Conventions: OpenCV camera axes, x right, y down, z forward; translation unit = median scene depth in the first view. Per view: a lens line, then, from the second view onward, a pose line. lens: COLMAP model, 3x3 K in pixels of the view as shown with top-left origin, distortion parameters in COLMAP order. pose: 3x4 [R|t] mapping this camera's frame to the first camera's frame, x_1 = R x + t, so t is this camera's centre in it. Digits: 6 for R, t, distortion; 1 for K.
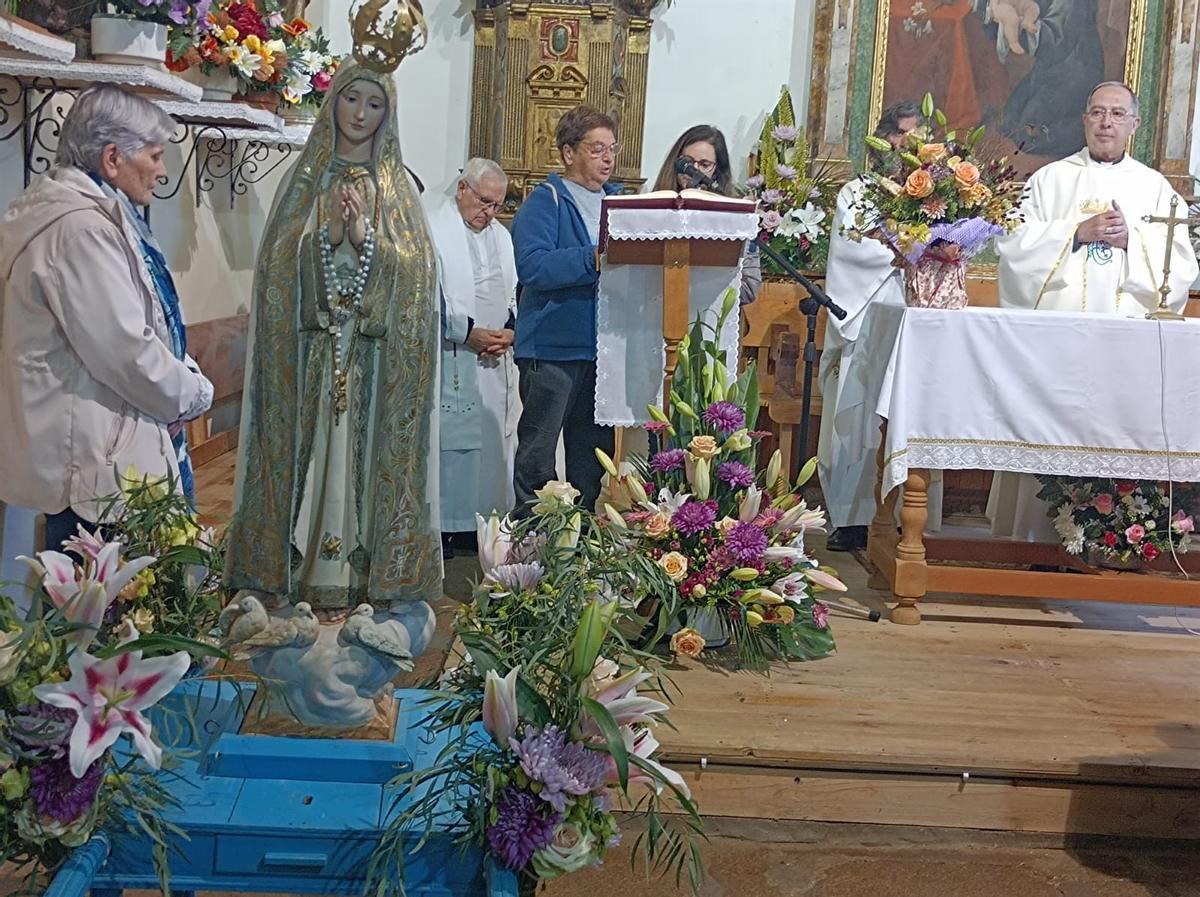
lens RADIAL K [[1642.1, 0, 601.3], [0, 1642.1, 456.3], [0, 0, 1]] dist [0.039536, 0.000000]
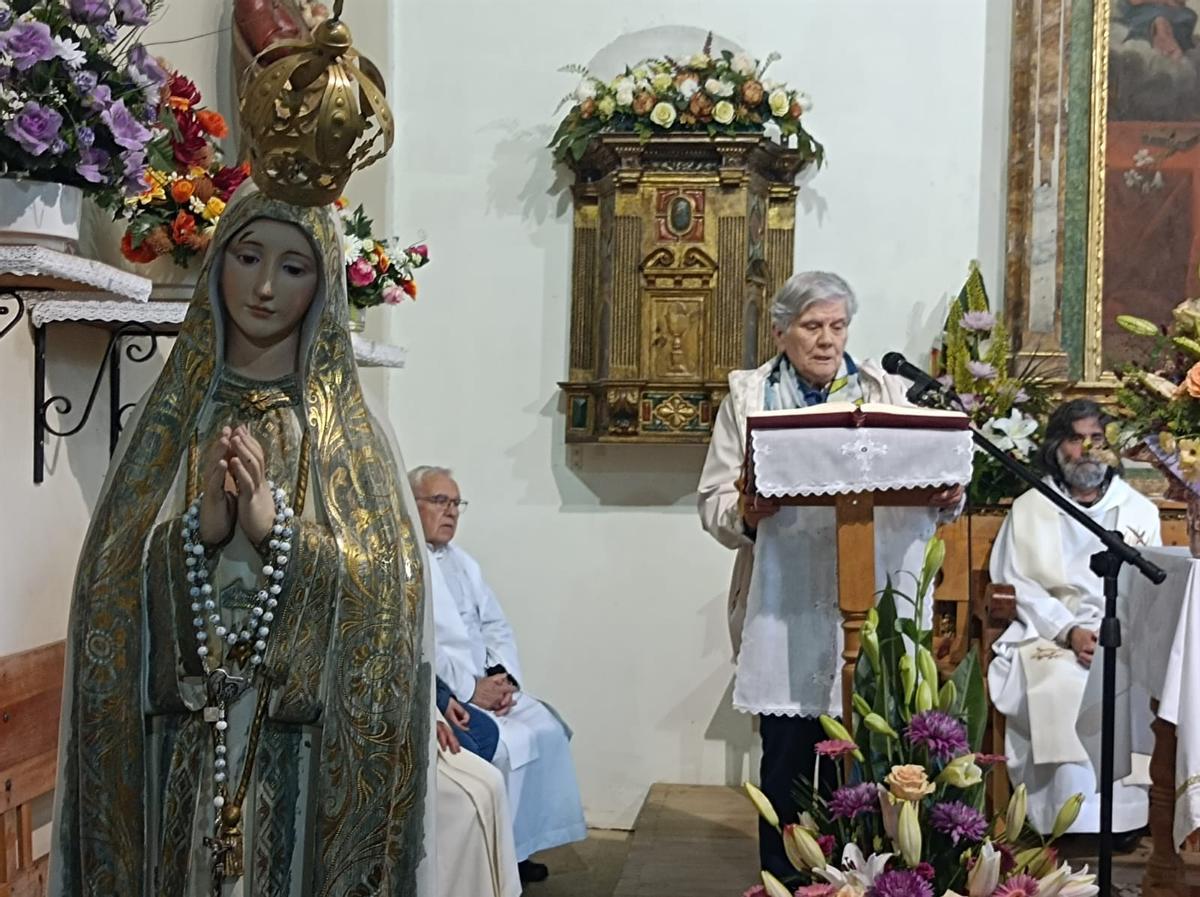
lens RADIAL K [[1818.9, 0, 604.1], [0, 1818.9, 455.9], [0, 0, 1]] dist [0.034743, 0.000000]
pose [[0.996700, -0.031930, -0.074623, -0.001162], [0.021987, 0.991209, -0.130464, -0.052132], [0.078133, 0.128393, 0.988641, 0.297708]]
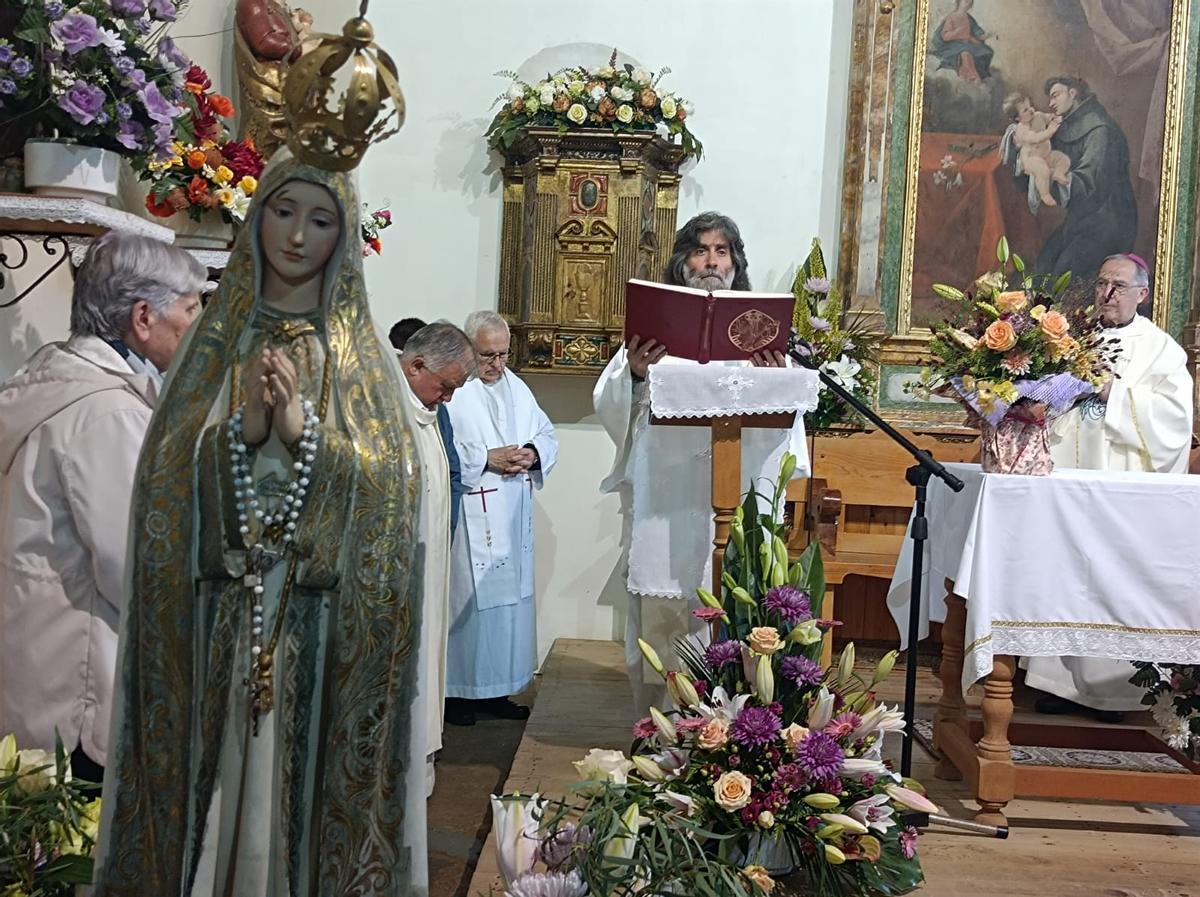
lens RADIAL K [[1417.7, 0, 604.1], [0, 1417.7, 457.2], [0, 0, 1]] dist [0.035196, 0.000000]
pose [[0.999926, -0.006672, -0.010168, -0.016212], [0.005848, 0.996856, -0.079022, -0.052371], [0.010664, 0.078957, 0.996821, 0.304638]]
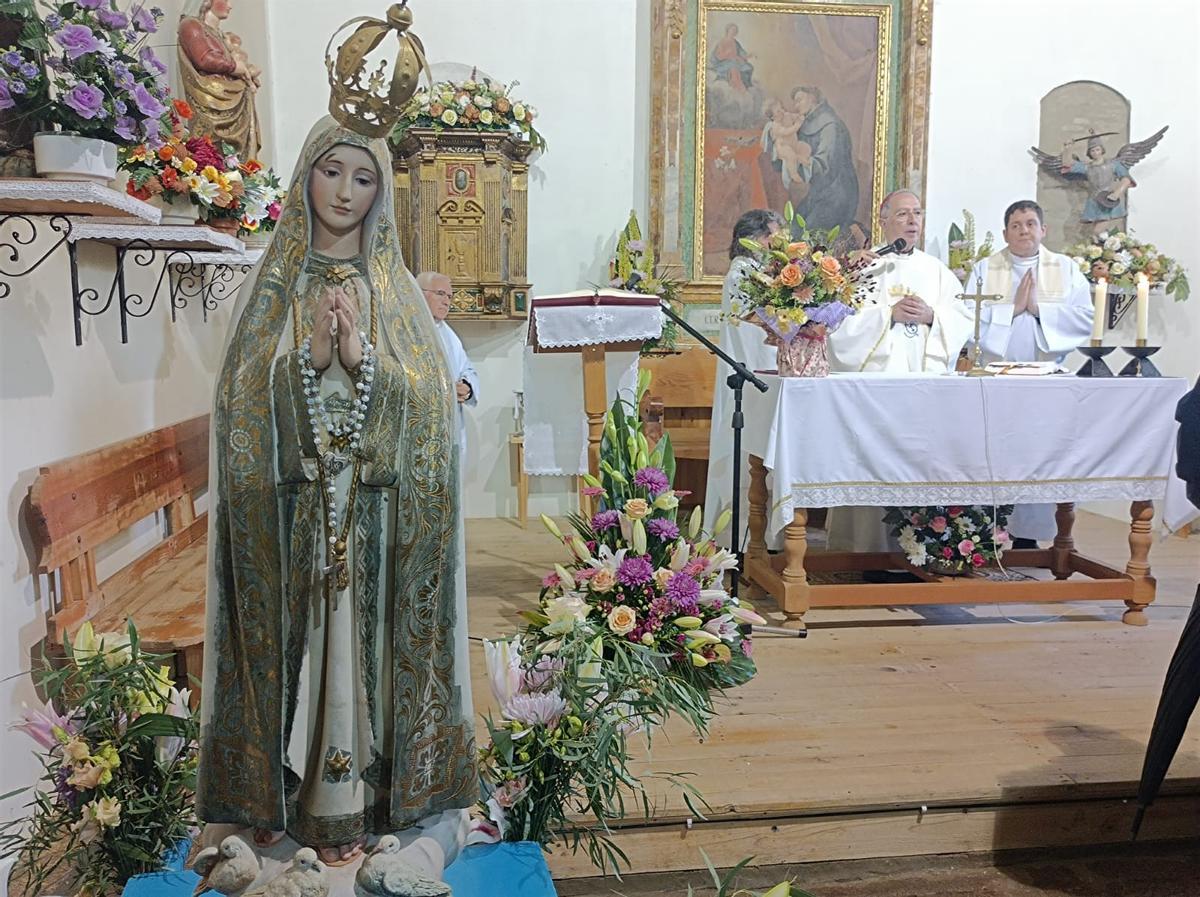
lens RADIAL K [[1033.1, 0, 597.3], [0, 1033.1, 455.4], [0, 0, 1]] dist [0.029811, -0.023746]
pose [[0.990319, -0.063071, 0.123651, -0.064023], [0.063873, 0.997955, -0.002532, -0.052361], [-0.123238, 0.010405, 0.992323, 0.338453]]
